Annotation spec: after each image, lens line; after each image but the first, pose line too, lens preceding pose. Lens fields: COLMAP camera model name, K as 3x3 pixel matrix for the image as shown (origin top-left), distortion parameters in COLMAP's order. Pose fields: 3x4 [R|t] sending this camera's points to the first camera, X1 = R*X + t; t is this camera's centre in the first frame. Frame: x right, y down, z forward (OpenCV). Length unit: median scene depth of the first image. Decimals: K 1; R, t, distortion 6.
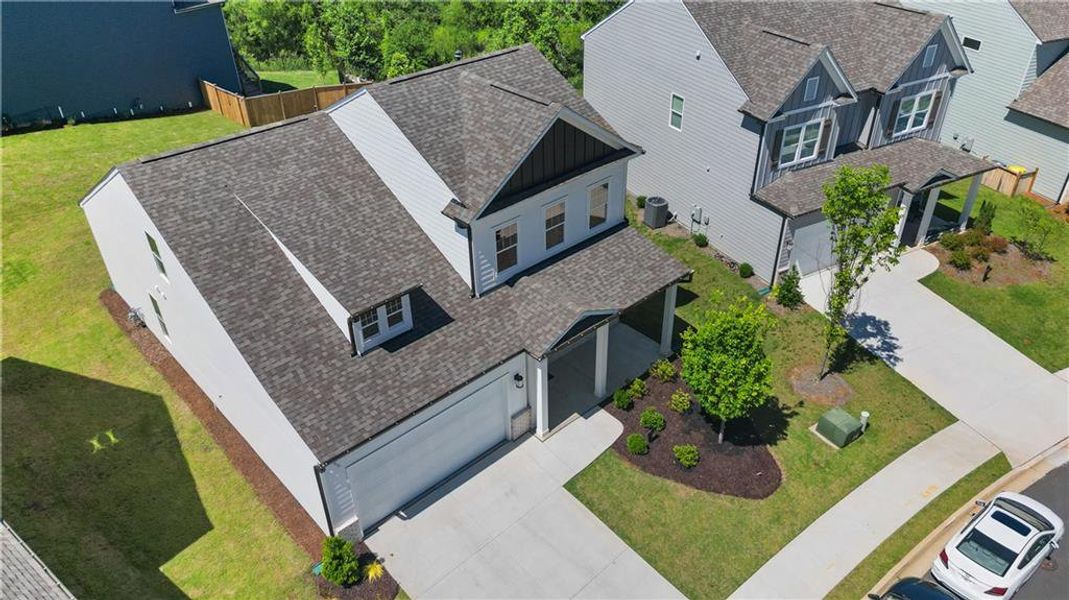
lens RADIAL K [[747.6, 0, 534.5], [0, 747.6, 300.0], [0, 0, 1]] dist [0.070448, 0.000117]
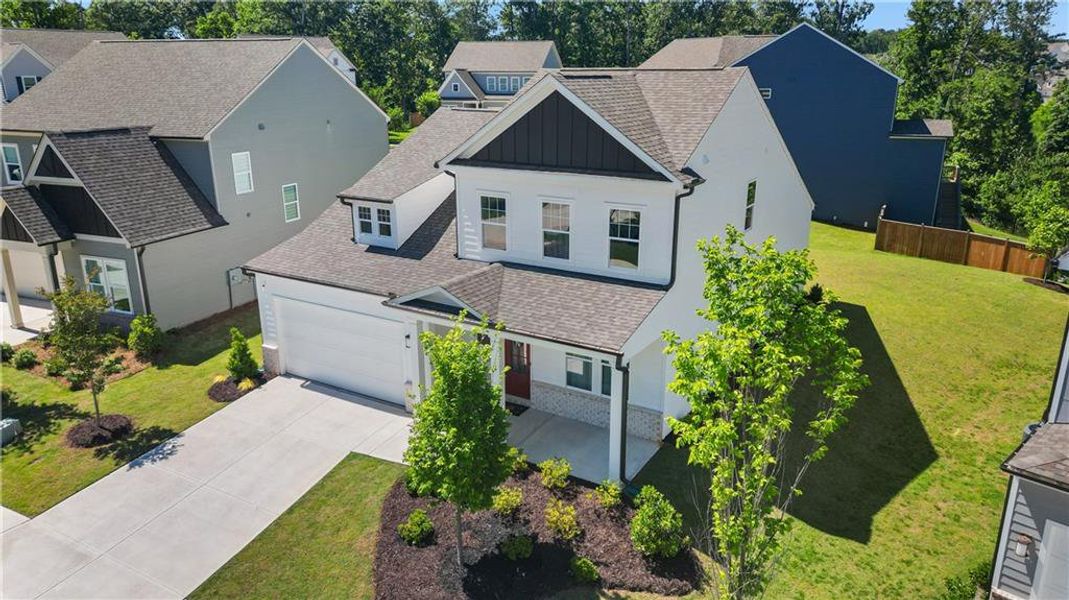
lens RADIAL K [[747.6, 0, 534.5], [0, 747.6, 300.0], [0, 0, 1]] dist [0.070448, 0.000117]
pose [[0.279433, 0.305650, -0.910217, 0.852069], [-0.535088, 0.836698, 0.116693, -0.125609], [0.797244, 0.454439, 0.397351, 0.720204]]
